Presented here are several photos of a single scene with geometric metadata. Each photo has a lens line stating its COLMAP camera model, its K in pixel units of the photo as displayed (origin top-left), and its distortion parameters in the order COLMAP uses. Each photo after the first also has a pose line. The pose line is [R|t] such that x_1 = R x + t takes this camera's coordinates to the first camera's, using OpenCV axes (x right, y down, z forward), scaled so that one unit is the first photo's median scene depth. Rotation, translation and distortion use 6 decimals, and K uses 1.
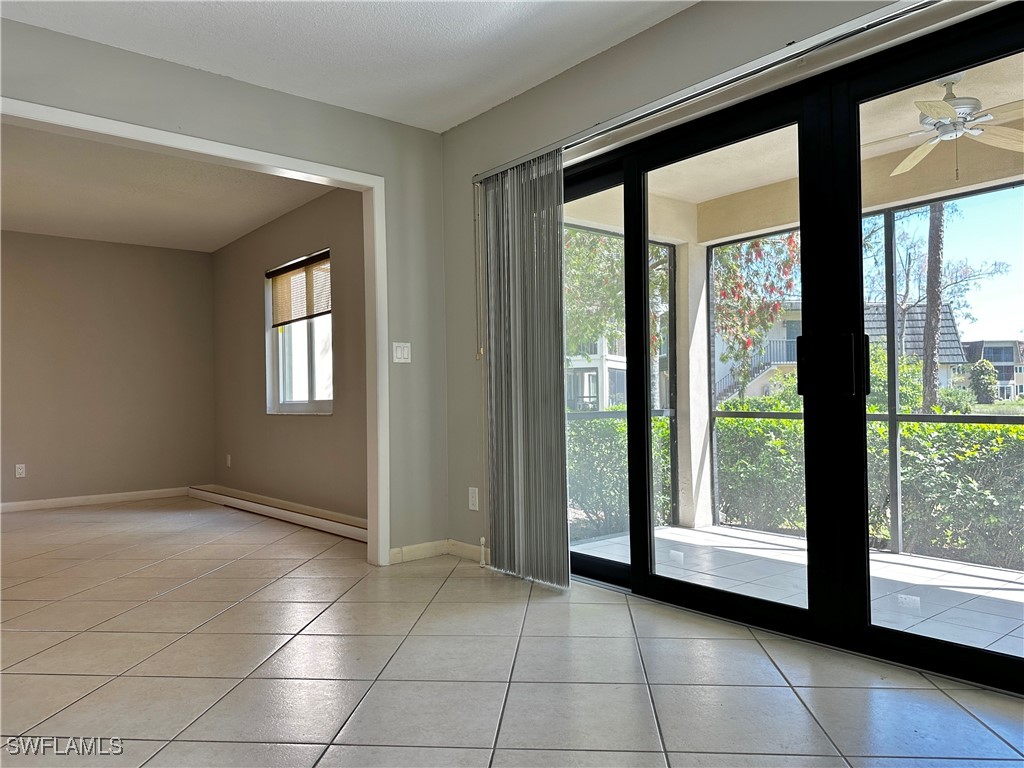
lens RADIAL K [[709.2, 0, 516.4], [0, 709.2, 384.4], [0, 0, 1]] dist [0.085384, -0.116008]
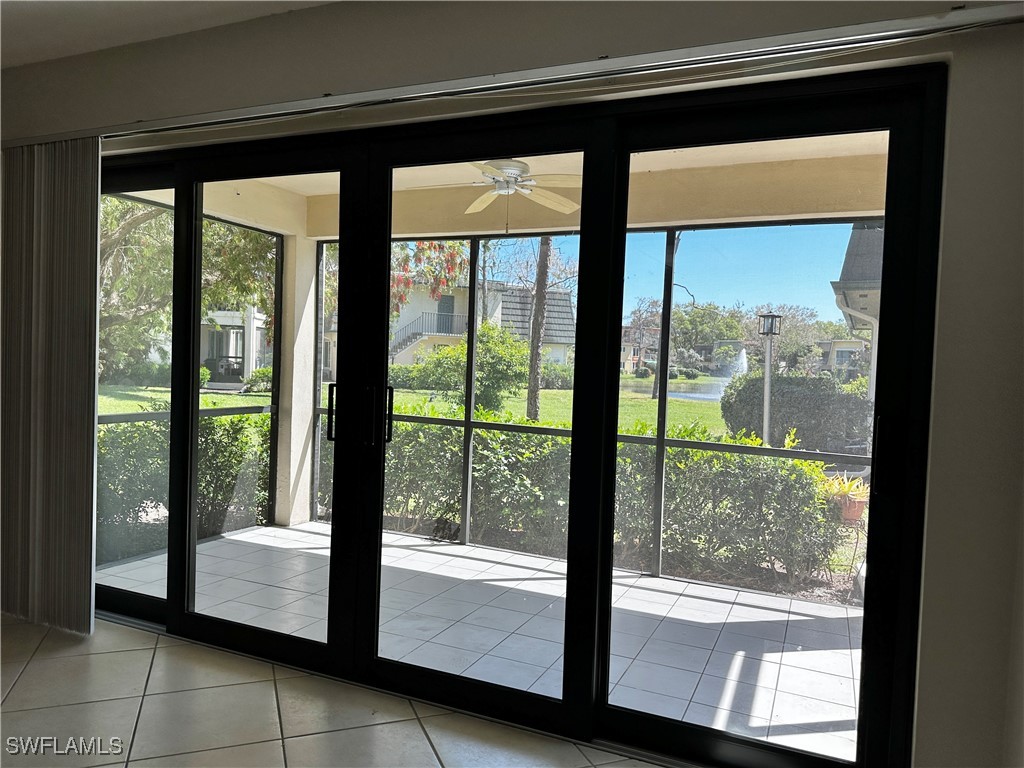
lens RADIAL K [[709.2, 0, 516.4], [0, 709.2, 384.4], [0, 0, 1]] dist [0.085384, -0.116008]
pose [[0.894594, 0.033254, 0.445641, 0.094765], [-0.060060, 0.997127, 0.046161, -0.069297], [-0.442826, -0.068061, 0.894021, -0.015263]]
